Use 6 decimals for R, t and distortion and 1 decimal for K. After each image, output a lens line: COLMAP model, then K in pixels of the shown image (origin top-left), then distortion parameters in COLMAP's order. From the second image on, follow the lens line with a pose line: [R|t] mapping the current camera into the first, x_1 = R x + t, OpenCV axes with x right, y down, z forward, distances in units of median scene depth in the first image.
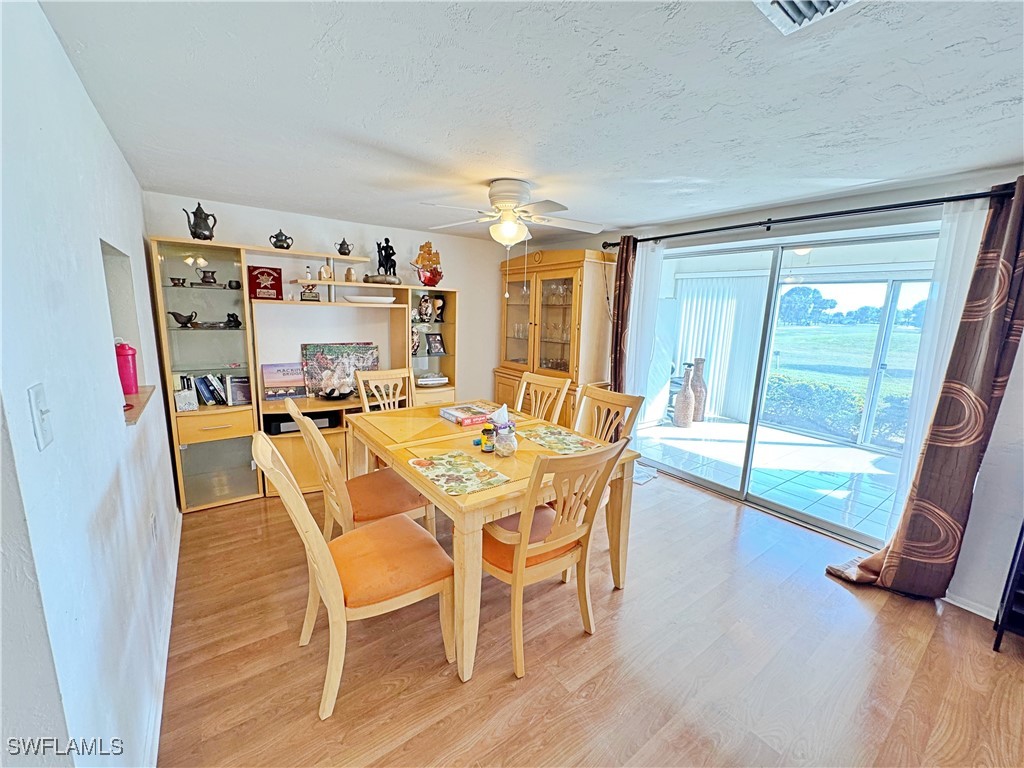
lens RADIAL K [[413.0, 0, 507.4], [0, 413.0, 383.2], [0, 0, 1]] dist [0.000573, 0.000050]
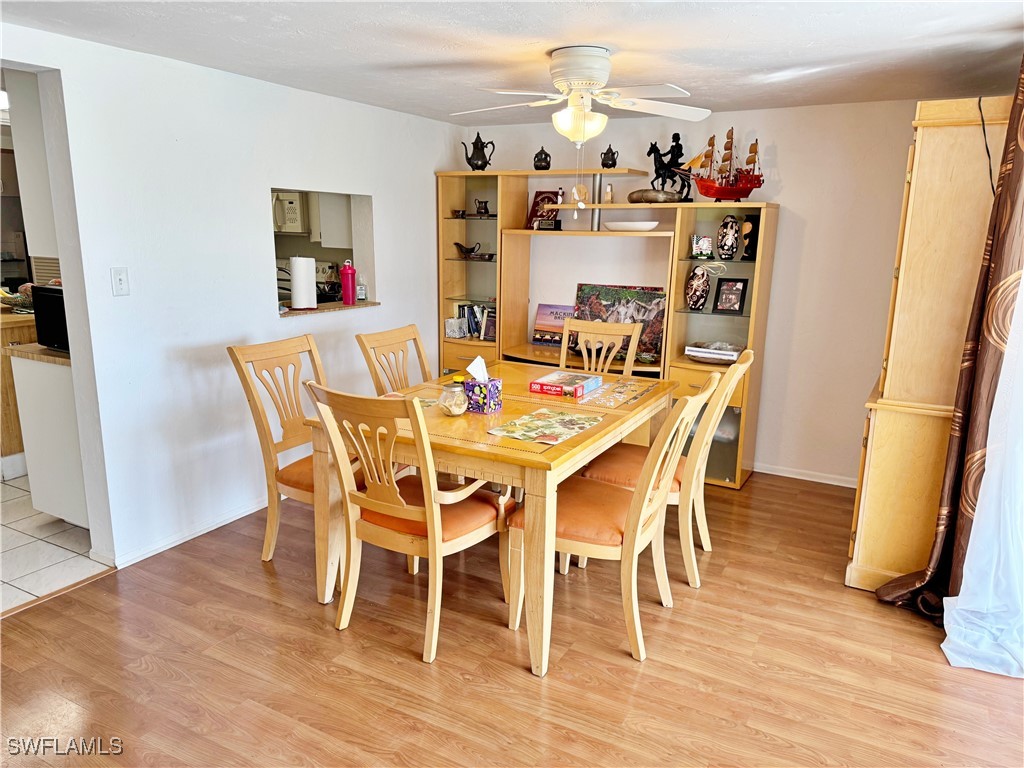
lens RADIAL K [[722.8, 0, 511.0], [0, 722.8, 386.6], [0, 0, 1]] dist [0.066252, -0.002335]
pose [[0.417301, 0.172807, -0.892187, 0.729032], [-0.164291, 0.979923, 0.112957, -0.033419], [0.893794, 0.099442, 0.437313, 0.267494]]
